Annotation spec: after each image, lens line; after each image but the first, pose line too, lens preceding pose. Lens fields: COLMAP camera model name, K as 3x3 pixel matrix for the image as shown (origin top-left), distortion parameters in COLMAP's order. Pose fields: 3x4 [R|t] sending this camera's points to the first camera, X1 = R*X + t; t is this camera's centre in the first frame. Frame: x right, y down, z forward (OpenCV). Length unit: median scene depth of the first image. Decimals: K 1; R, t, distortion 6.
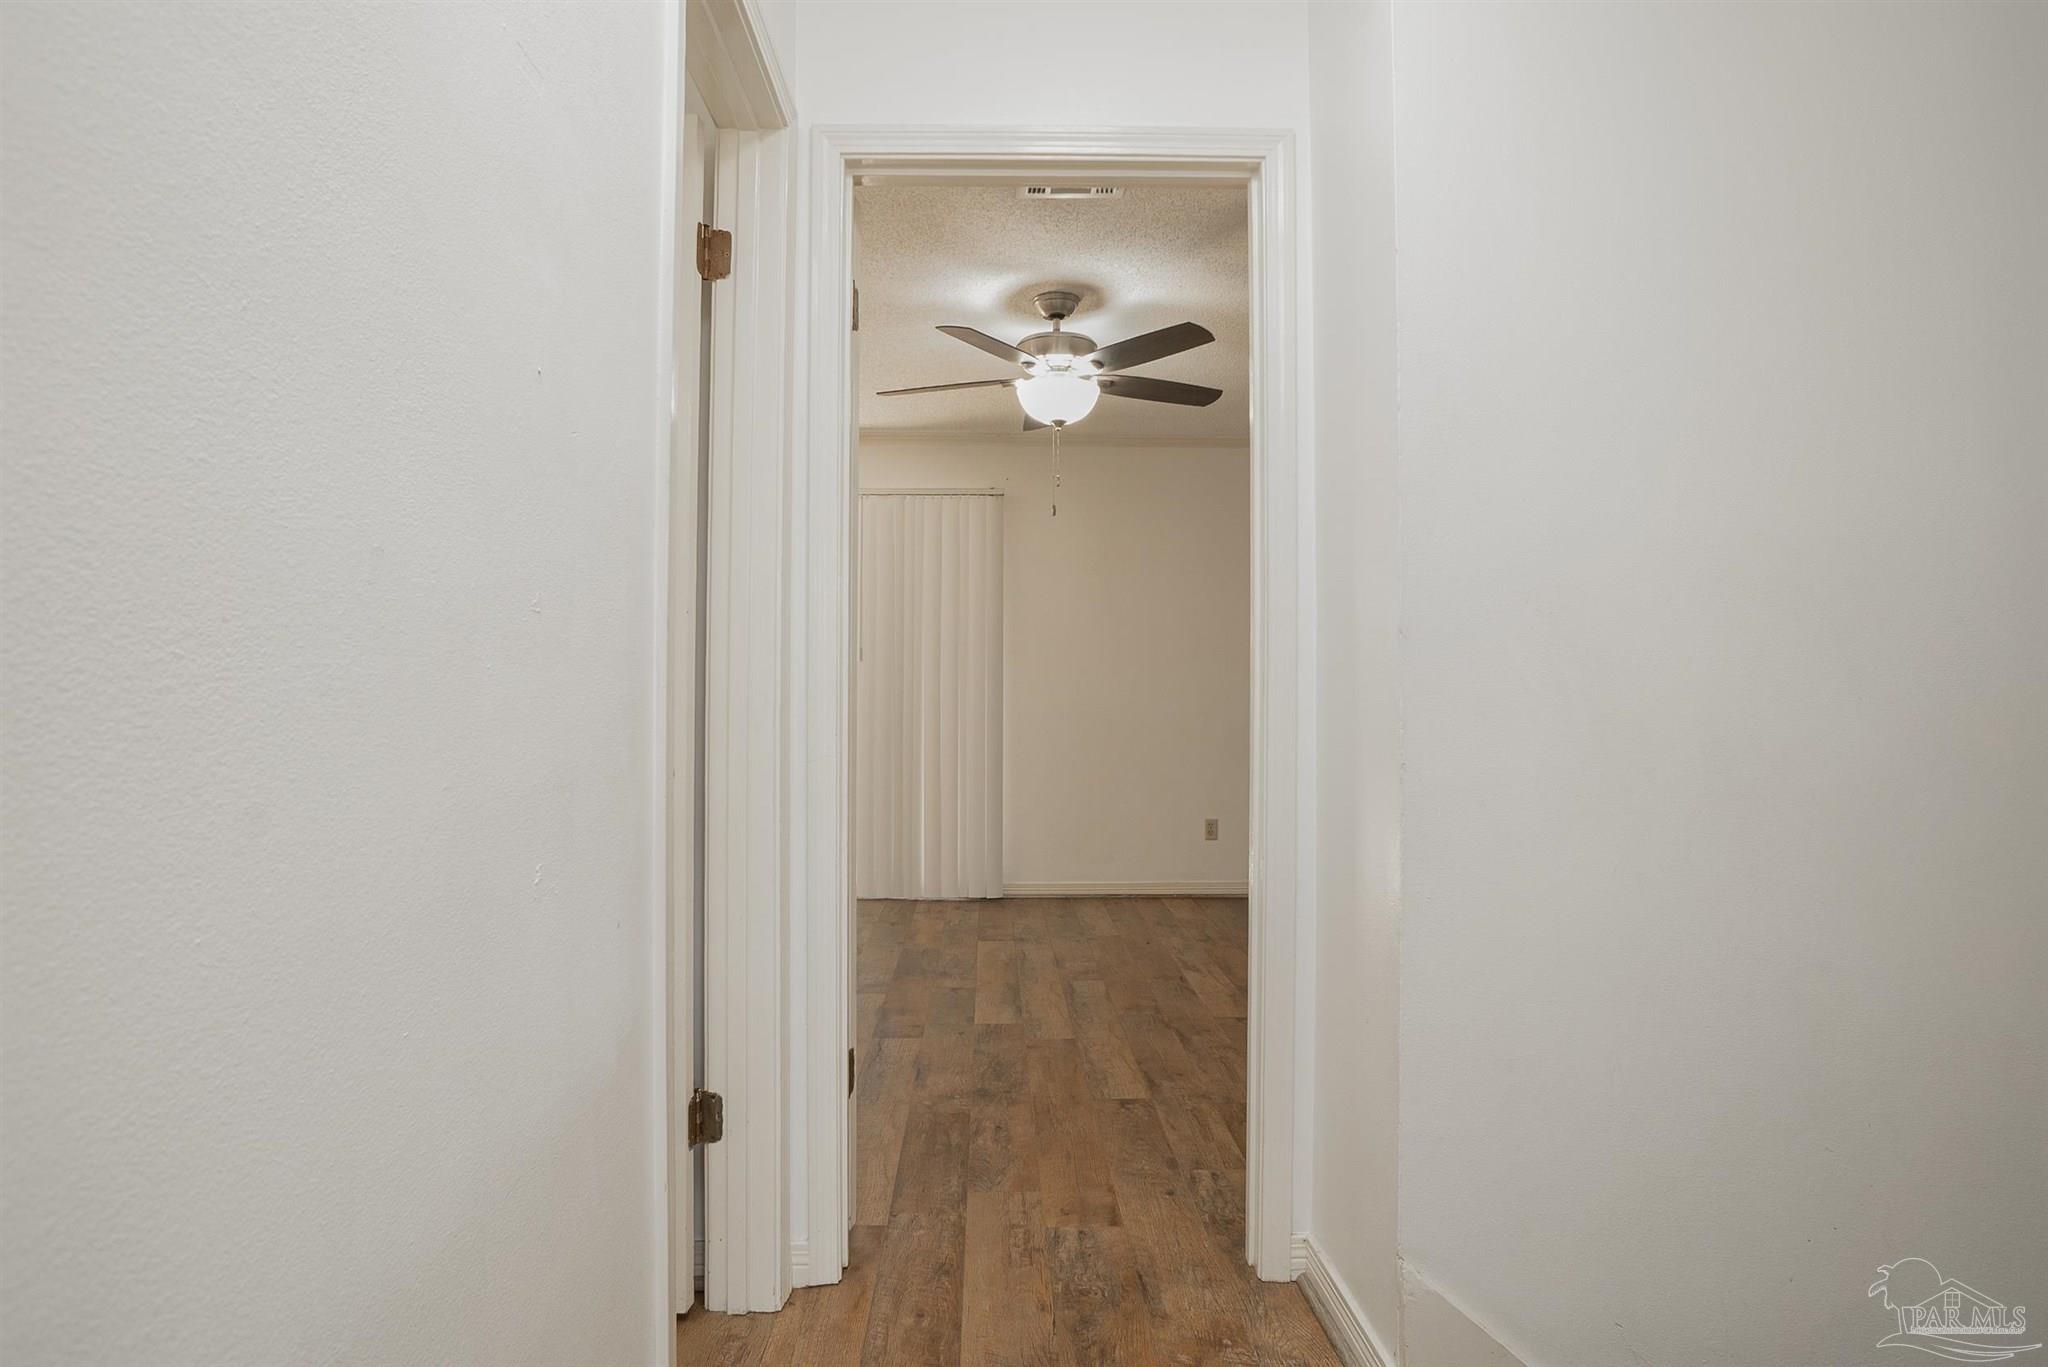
lens RADIAL K [[1091.7, 0, 1034.7], [0, 1091.7, 675.2], [0, 0, 1]] dist [-0.060846, 0.040126]
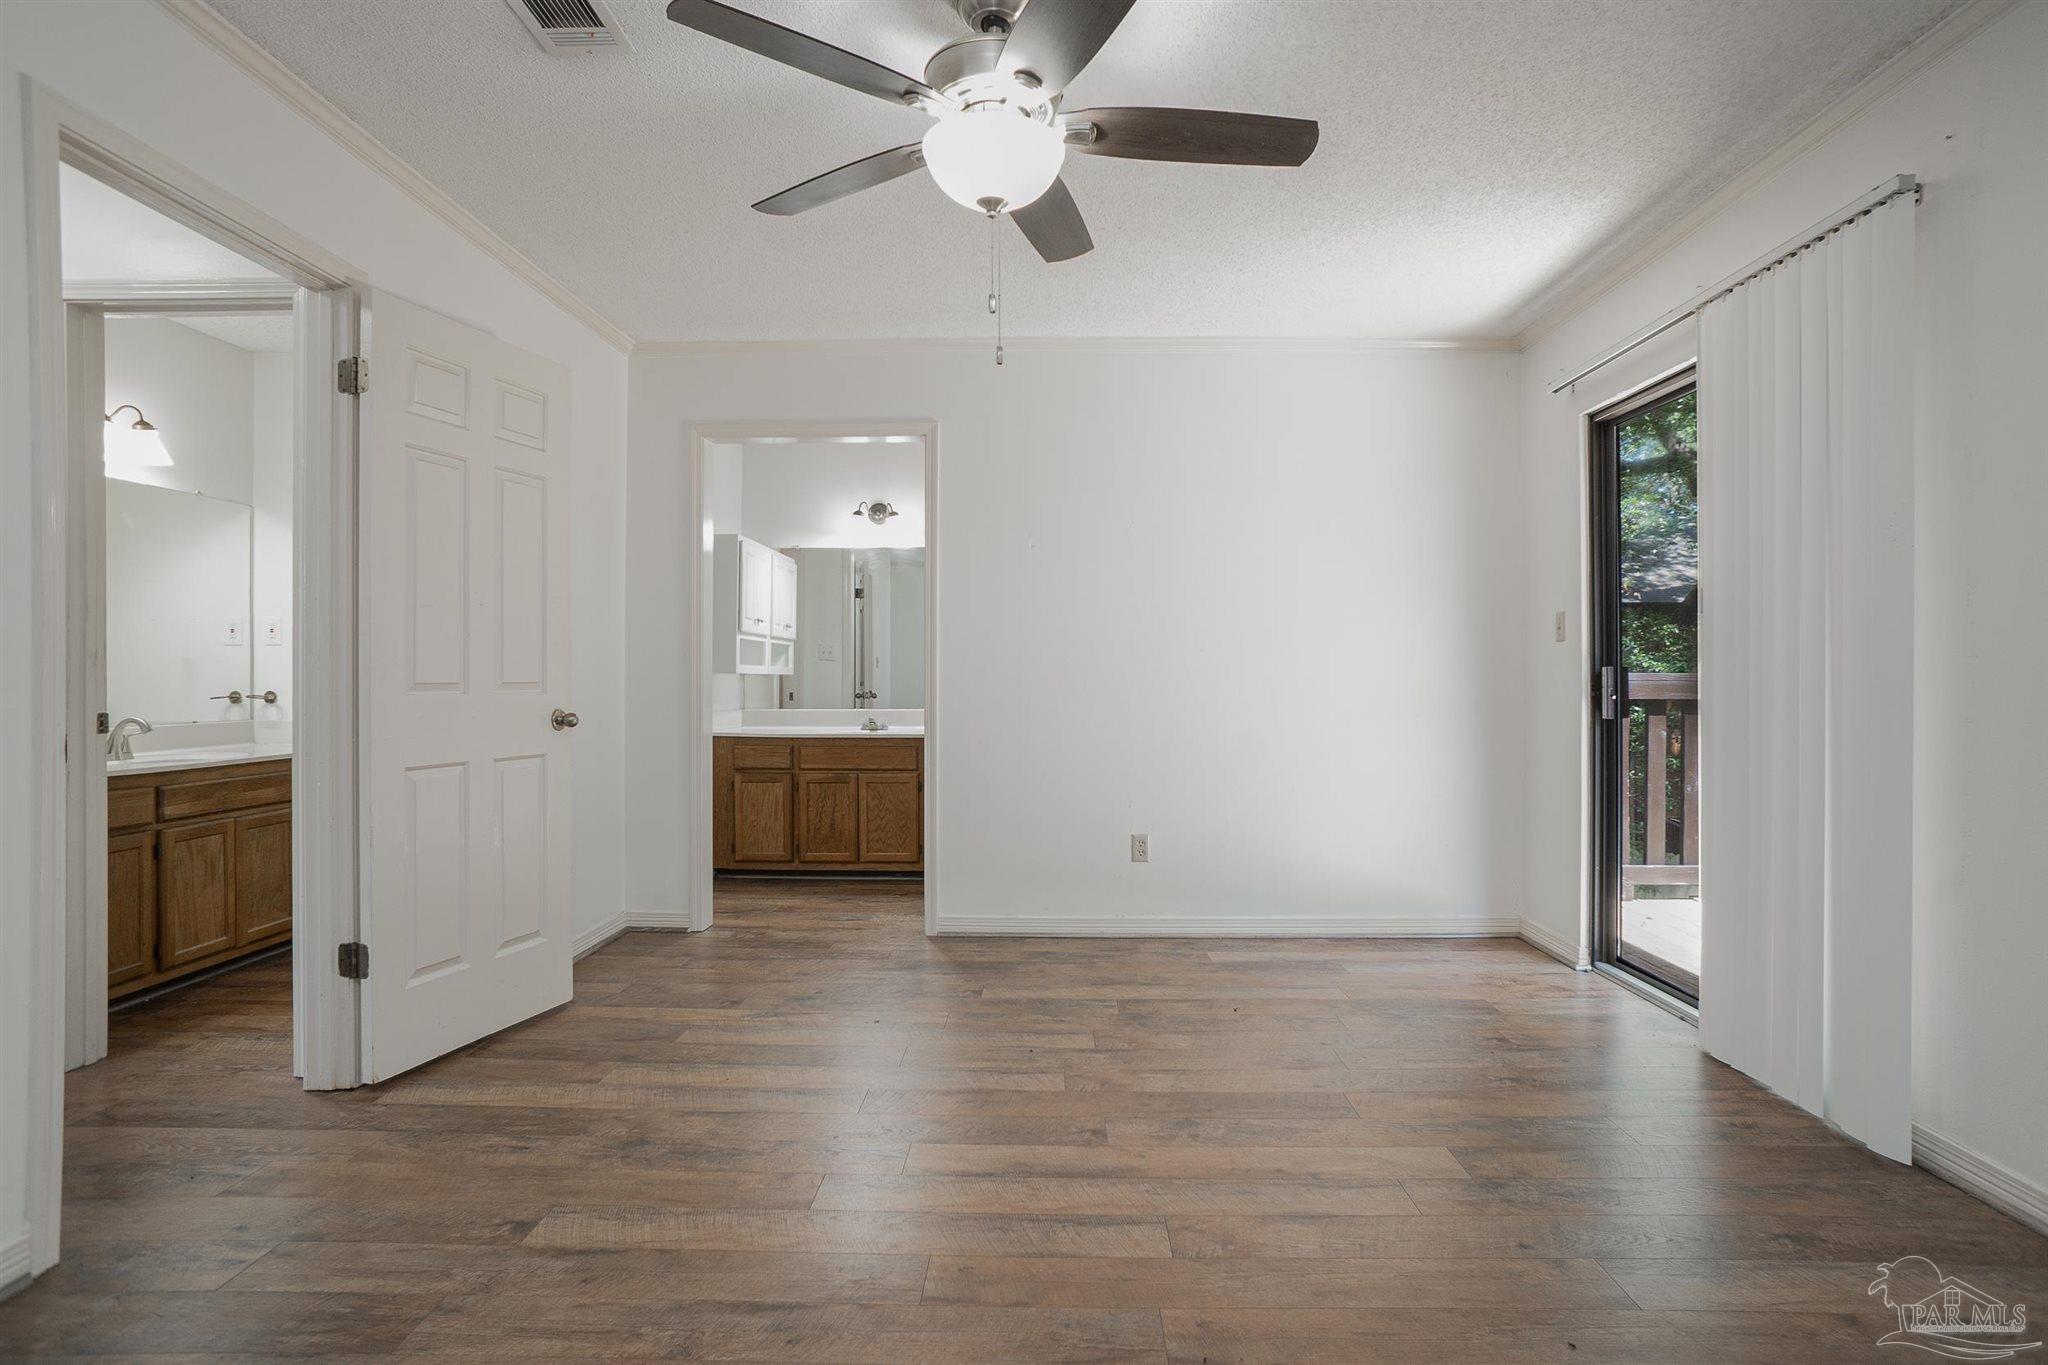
lens RADIAL K [[1091.7, 0, 1034.7], [0, 1091.7, 674.2], [0, 0, 1]] dist [-0.060846, 0.040126]
pose [[-0.055444, 0.000750, -0.998462, 0.511911], [0.012053, 0.999927, 0.000081, 0.015554], [0.998389, -0.012030, -0.055449, 0.903177]]
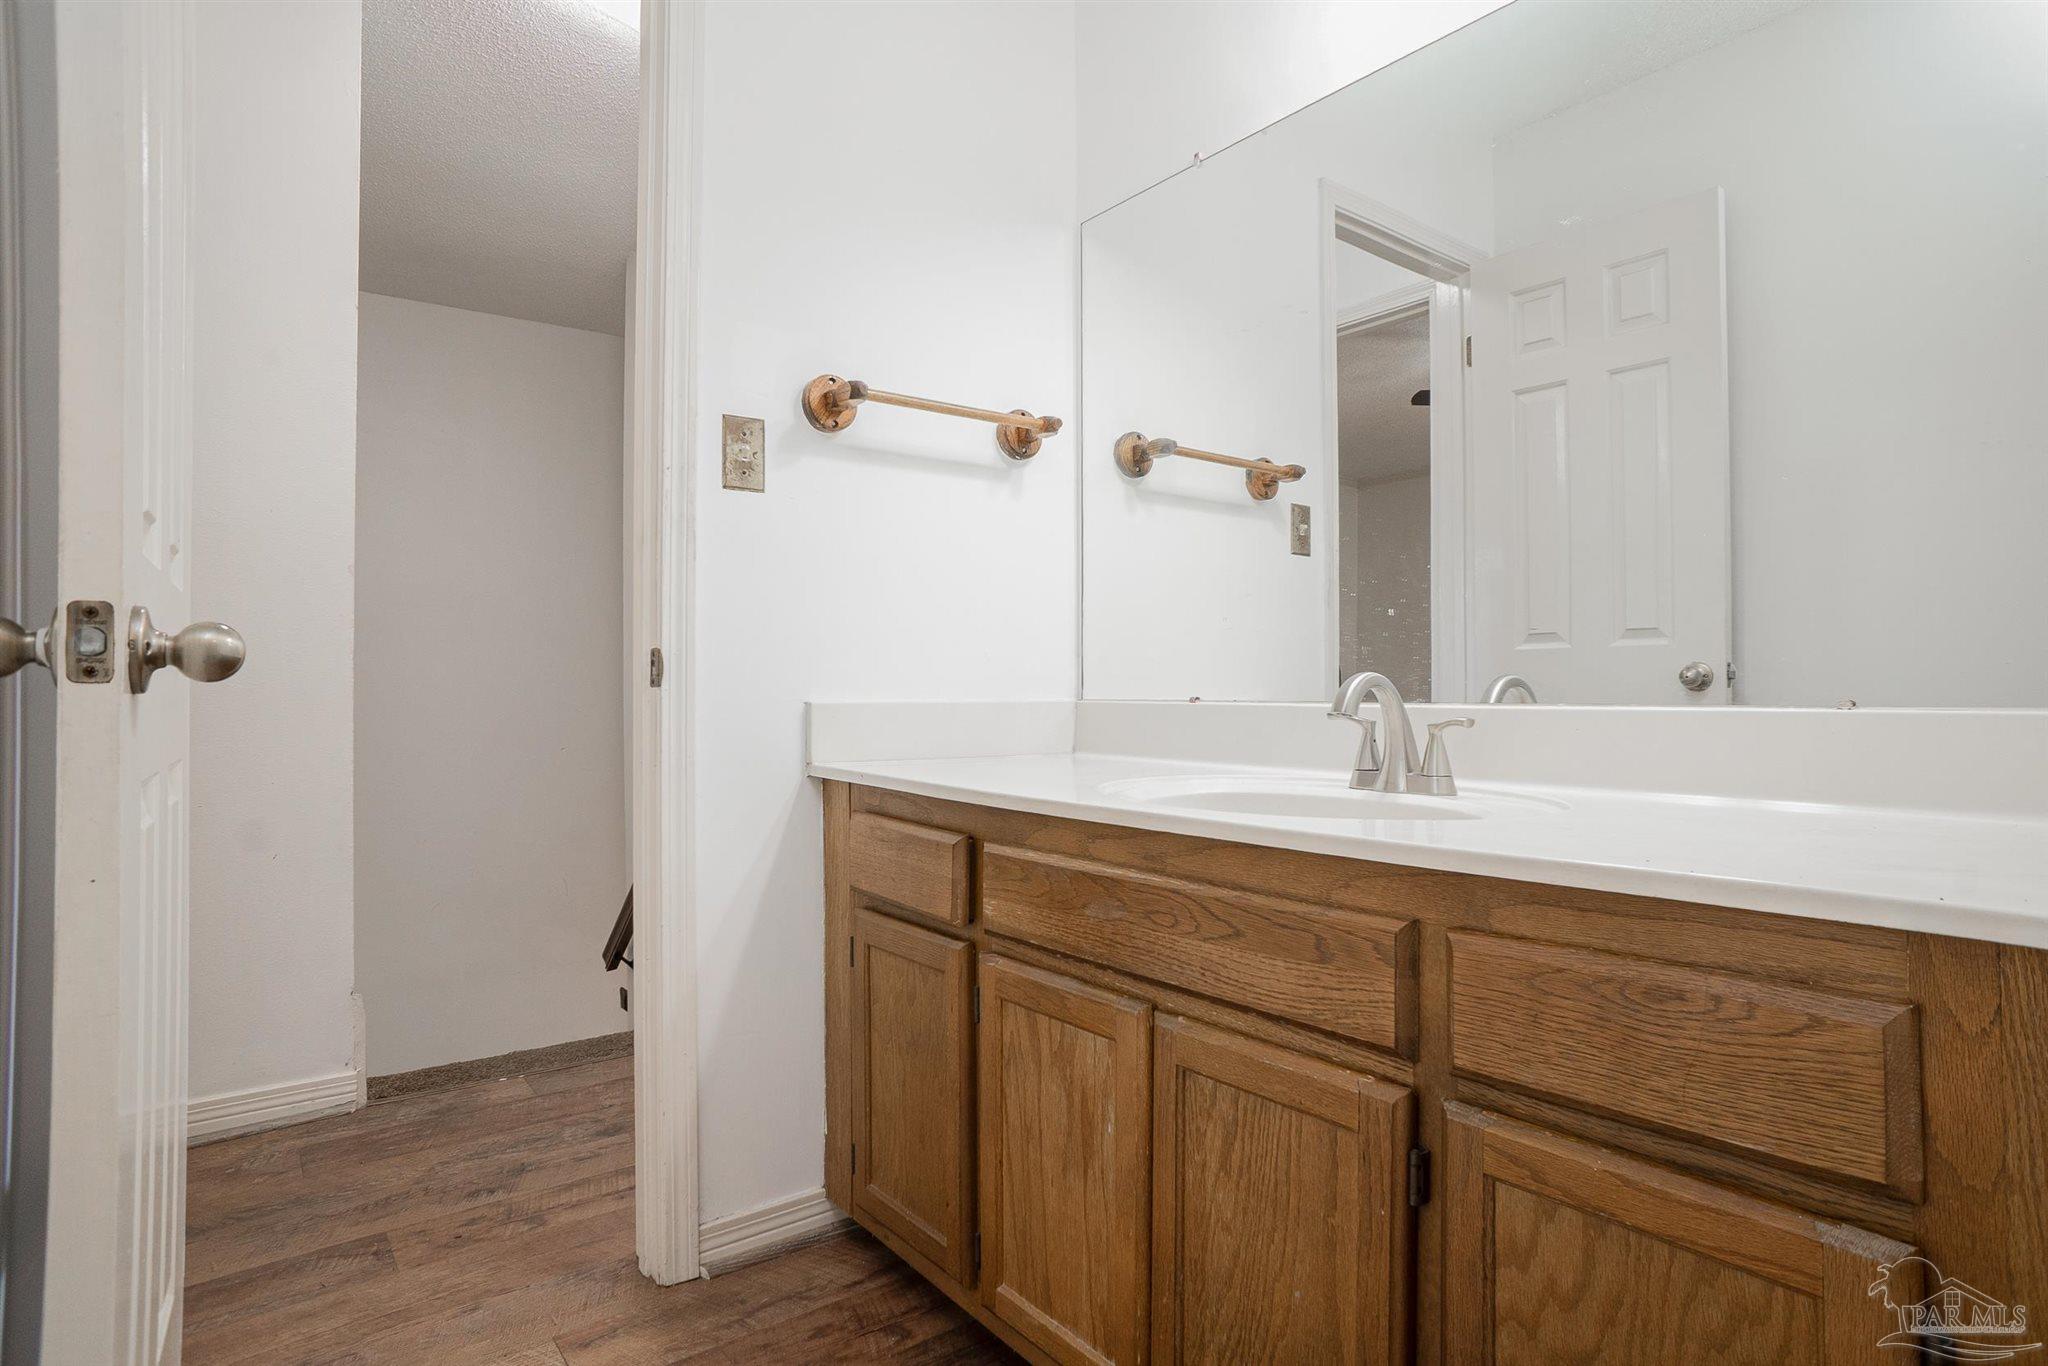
lens RADIAL K [[1091.7, 0, 1034.7], [0, 1091.7, 674.7], [0, 0, 1]] dist [-0.060846, 0.040126]
pose [[-0.588249, 0.015975, 0.808522, -0.477935], [-0.001510, 0.999781, -0.020853, 0.047922], [-0.808678, -0.013488, -0.588096, 0.400699]]
